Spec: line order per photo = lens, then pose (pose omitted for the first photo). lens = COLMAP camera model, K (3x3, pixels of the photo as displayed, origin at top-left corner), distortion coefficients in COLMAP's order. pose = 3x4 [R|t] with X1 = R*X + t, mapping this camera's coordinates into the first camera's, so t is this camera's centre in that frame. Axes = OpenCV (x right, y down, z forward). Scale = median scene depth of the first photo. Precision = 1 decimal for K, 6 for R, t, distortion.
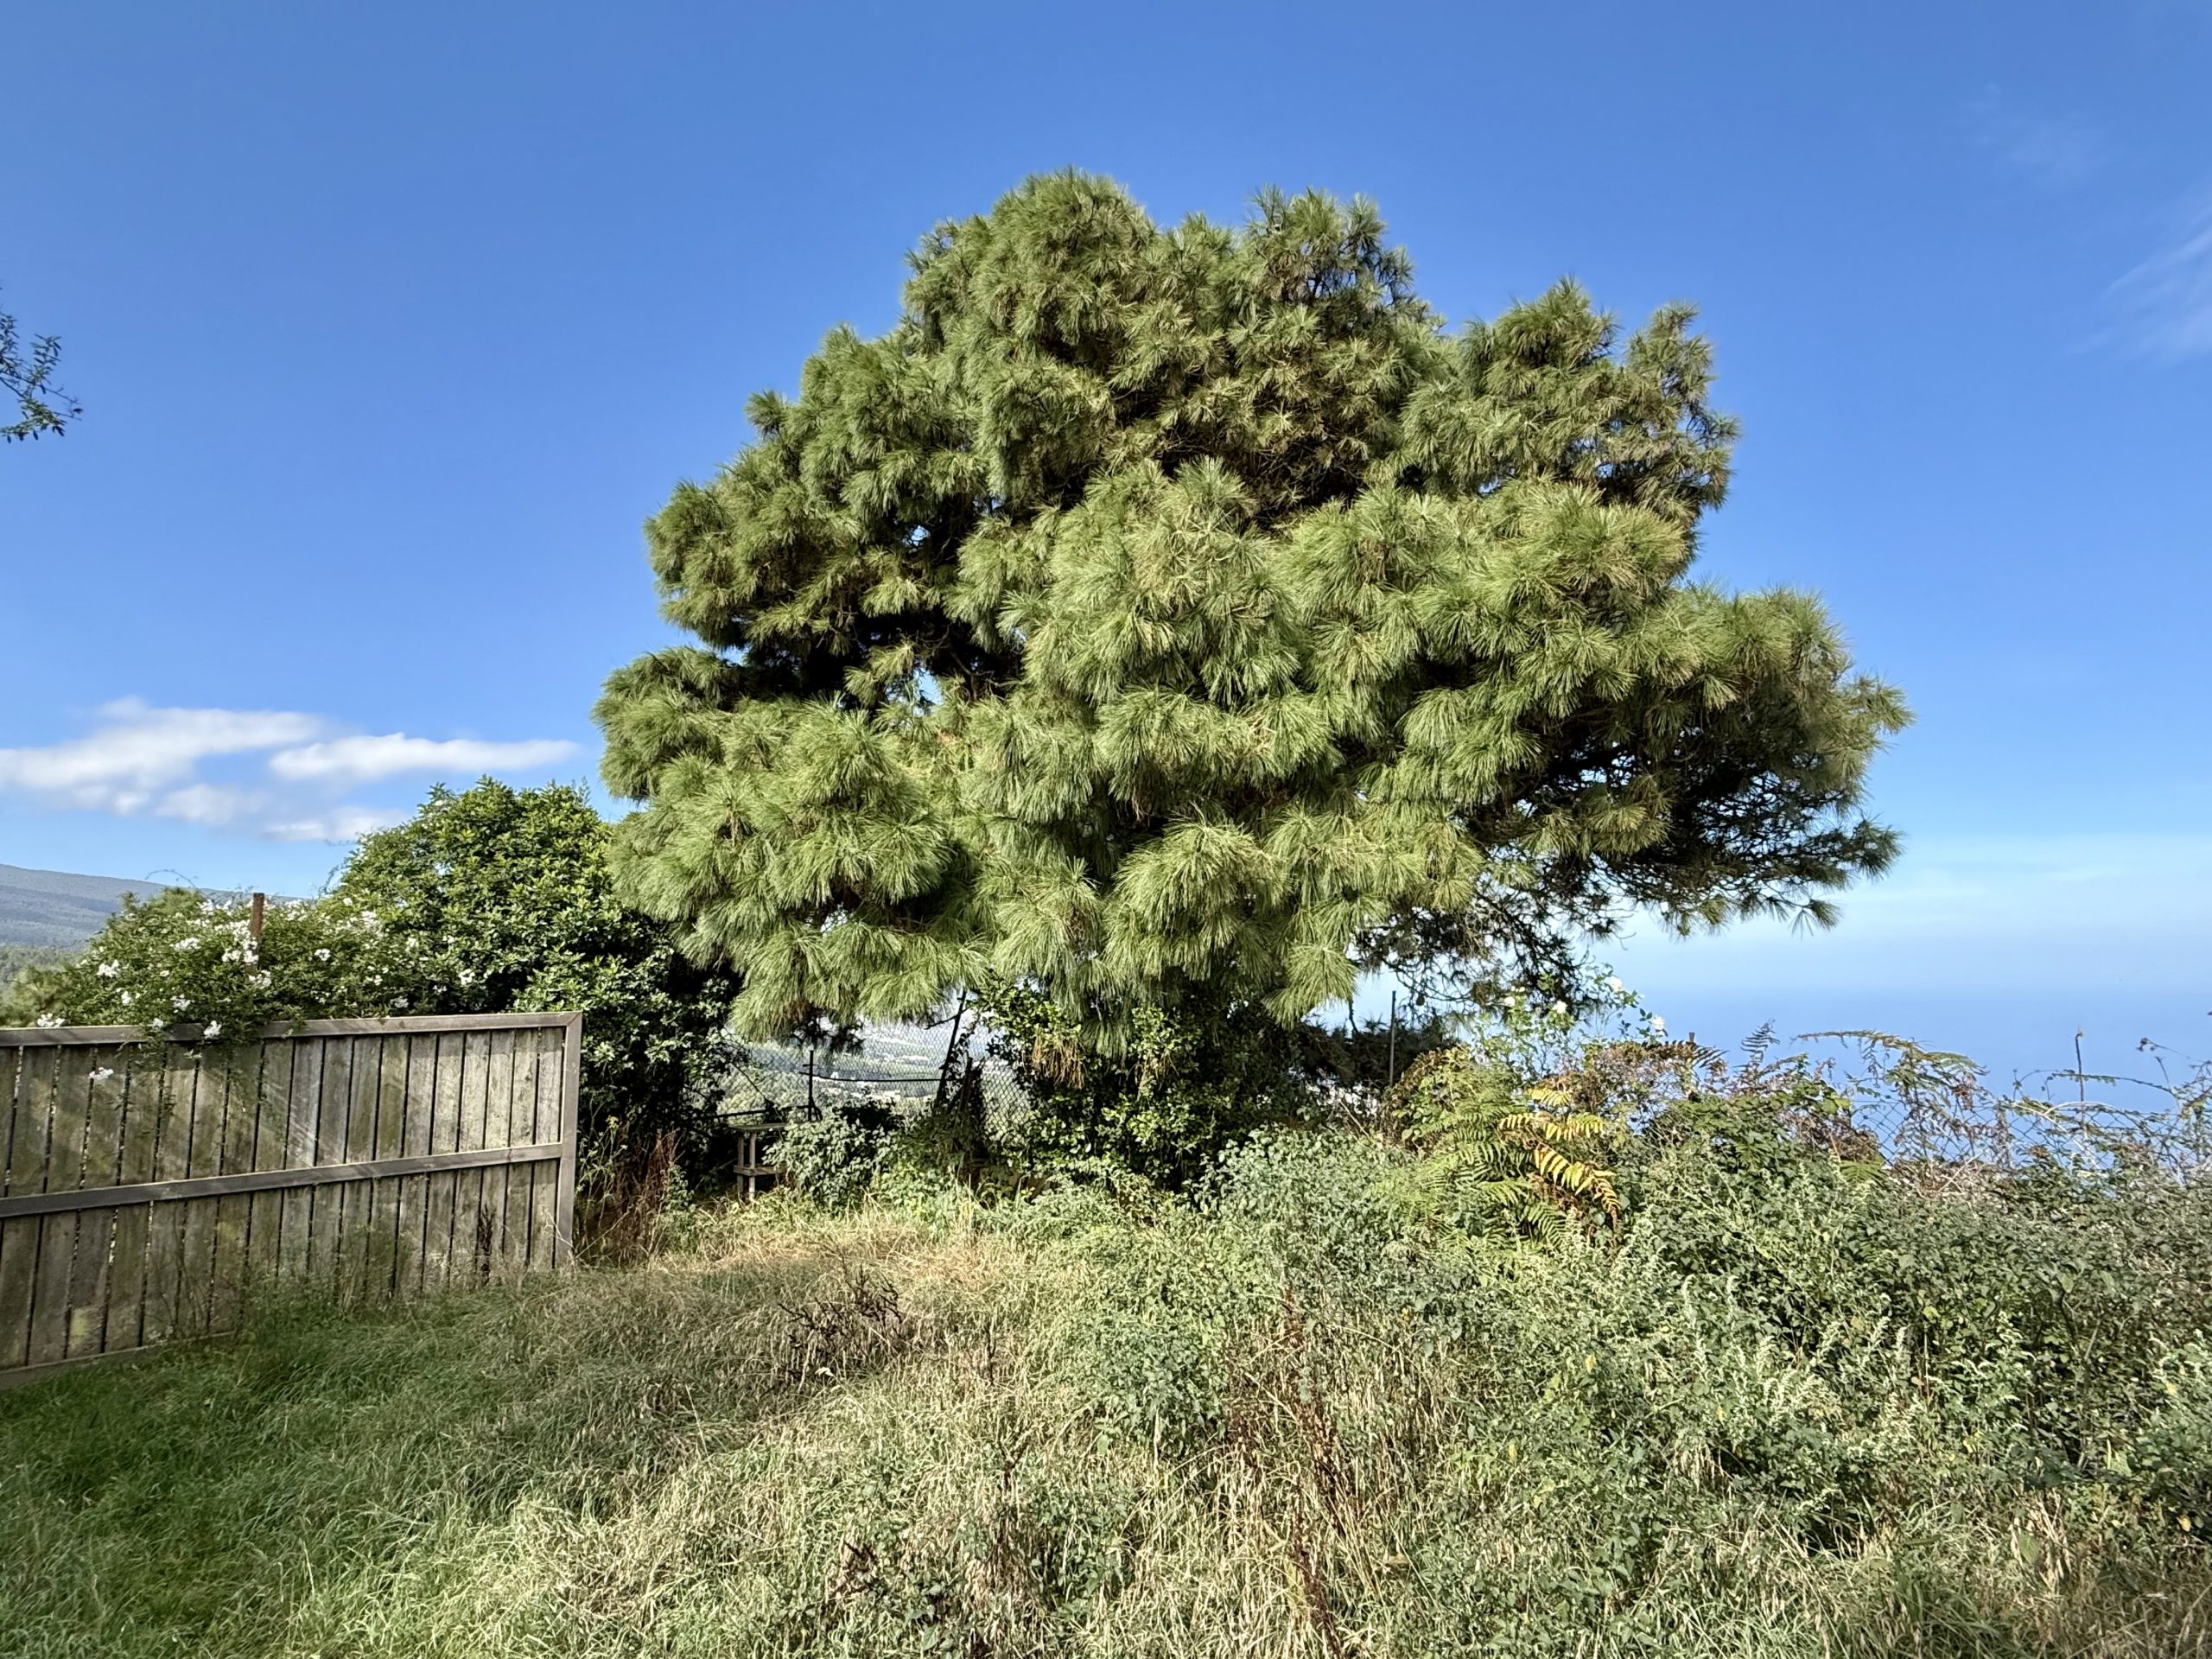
lens RADIAL K [[1078.9, 0, 1045.2], [0, 1078.9, 844.5], [0, 0, 1]] dist [-0.012263, -0.005149]
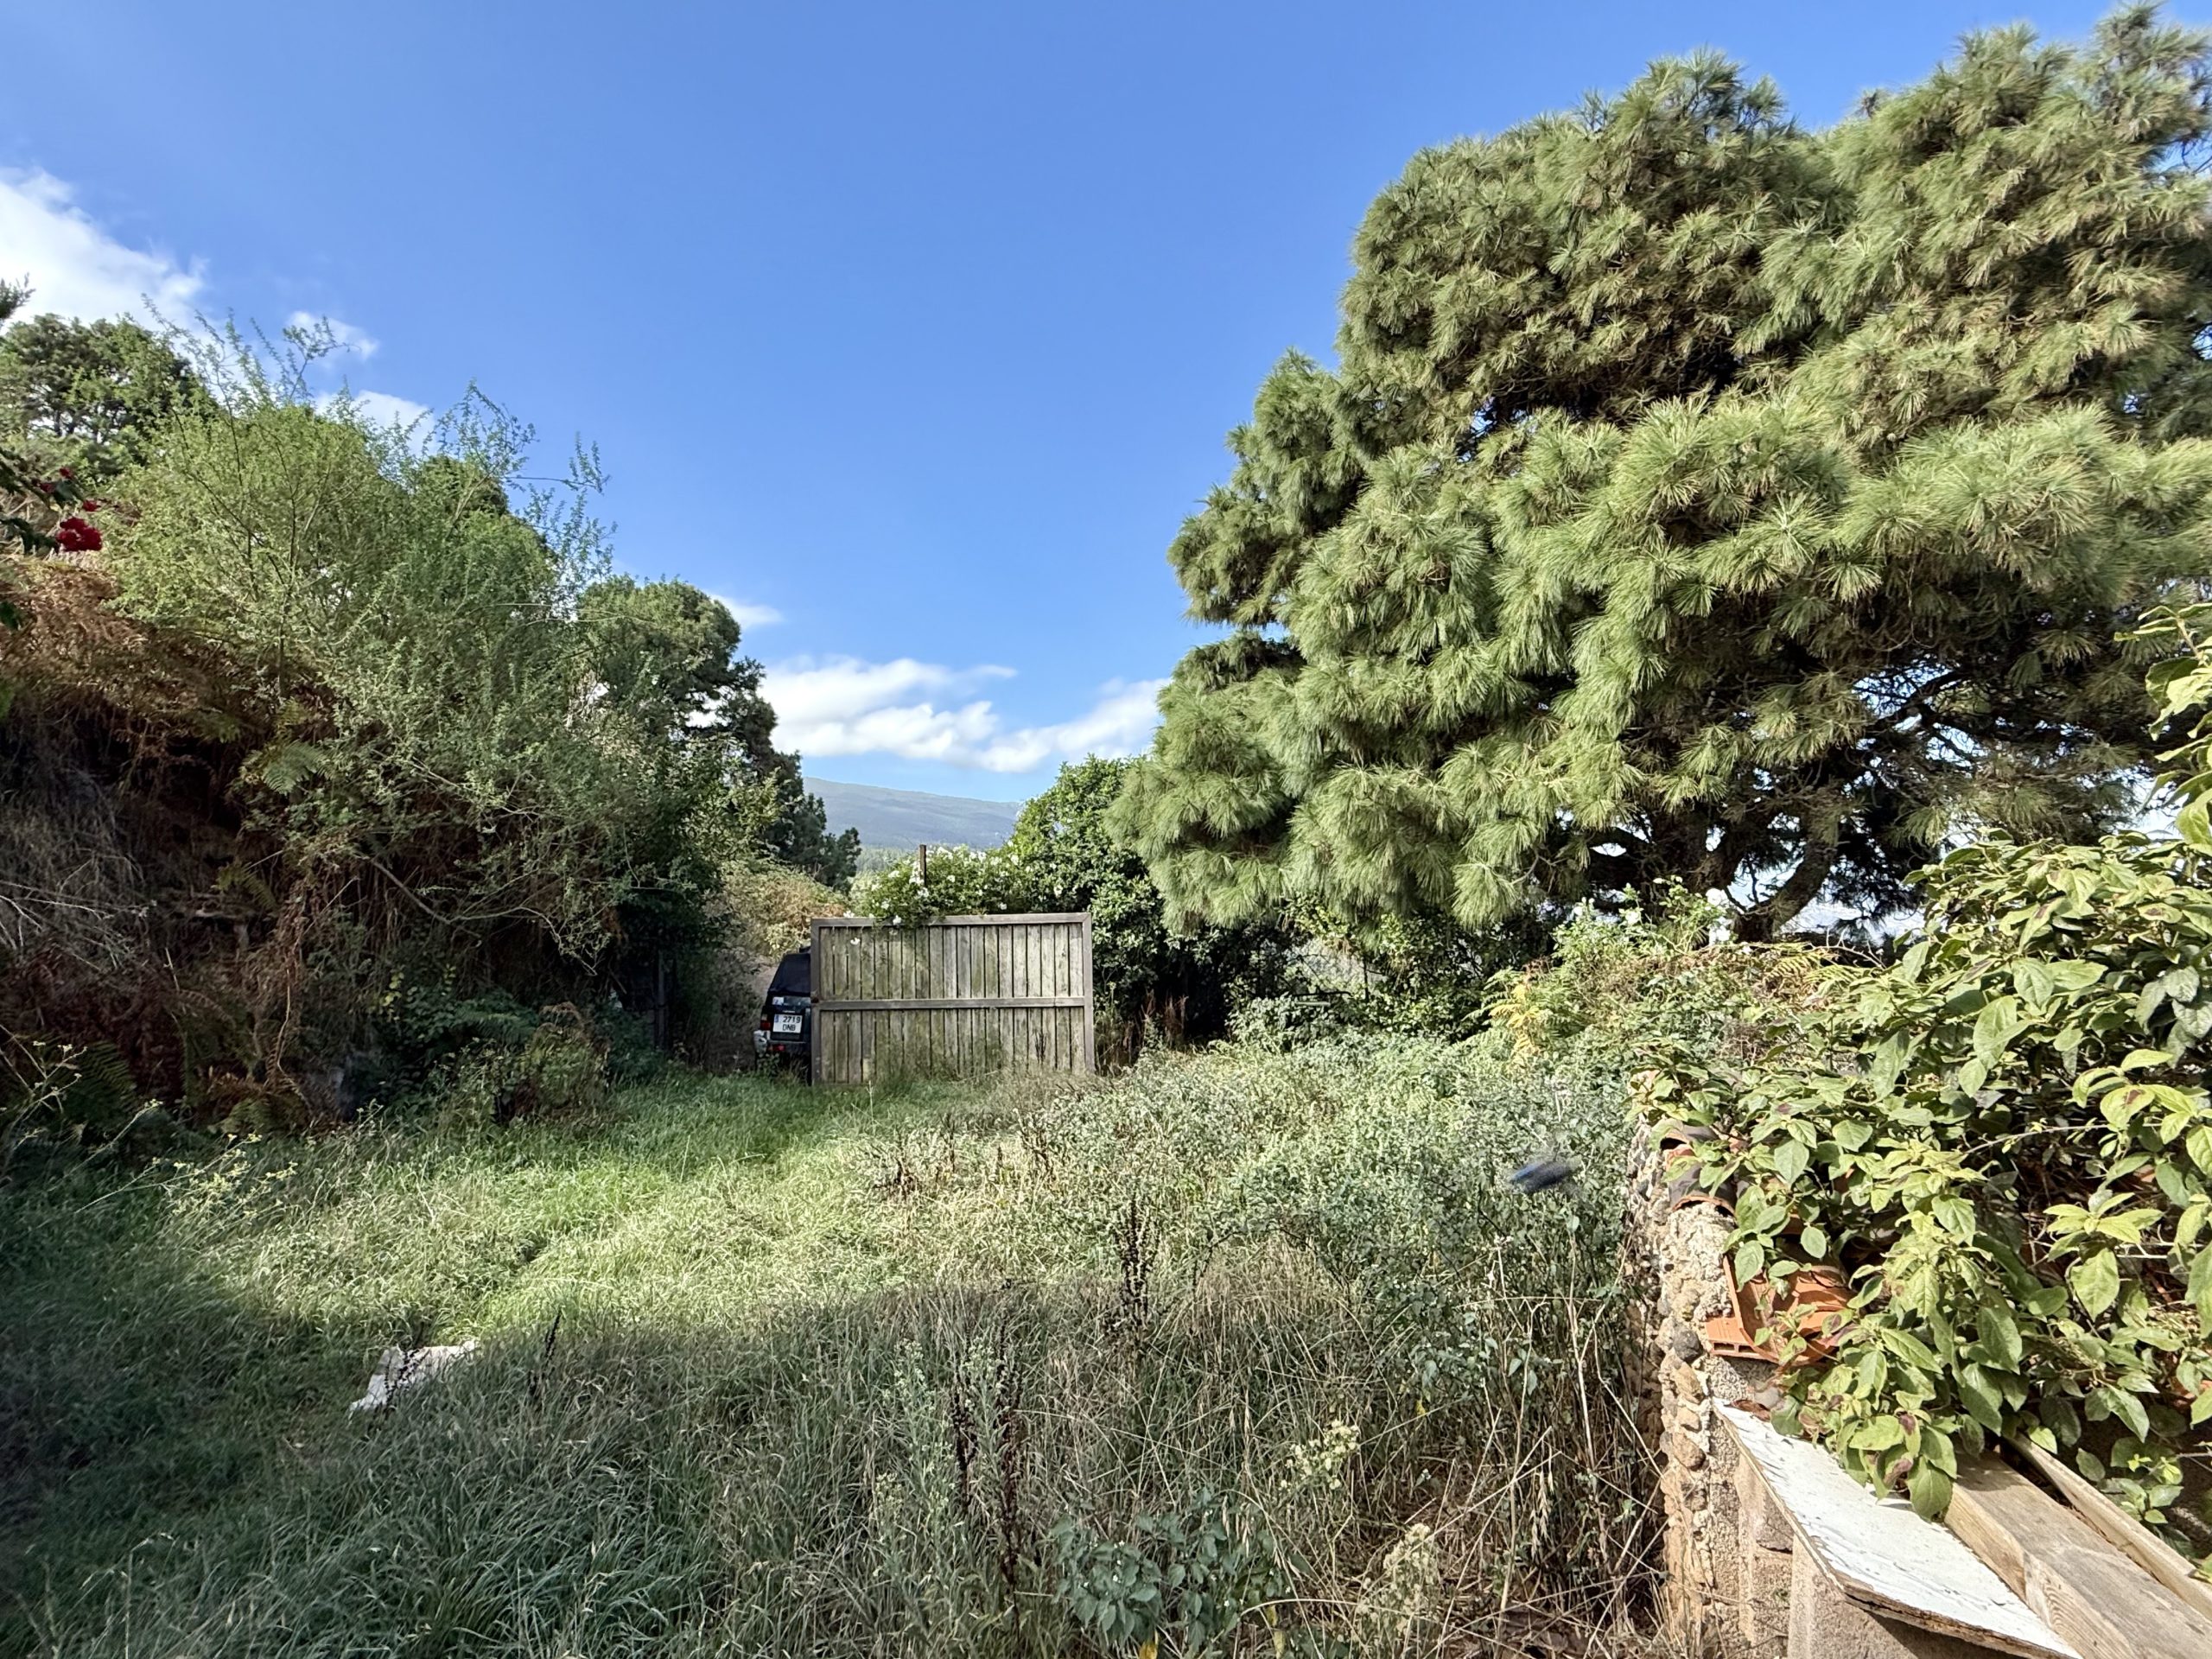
lens RADIAL K [[1078.9, 0, 1096.8], [0, 1078.9, 841.6], [0, 0, 1]] dist [-0.012263, -0.005149]
pose [[0.733581, -0.032706, -0.678814, 0.635239], [0.089587, 0.994779, 0.048885, -0.019618], [0.673671, -0.096674, 0.732681, -0.108671]]
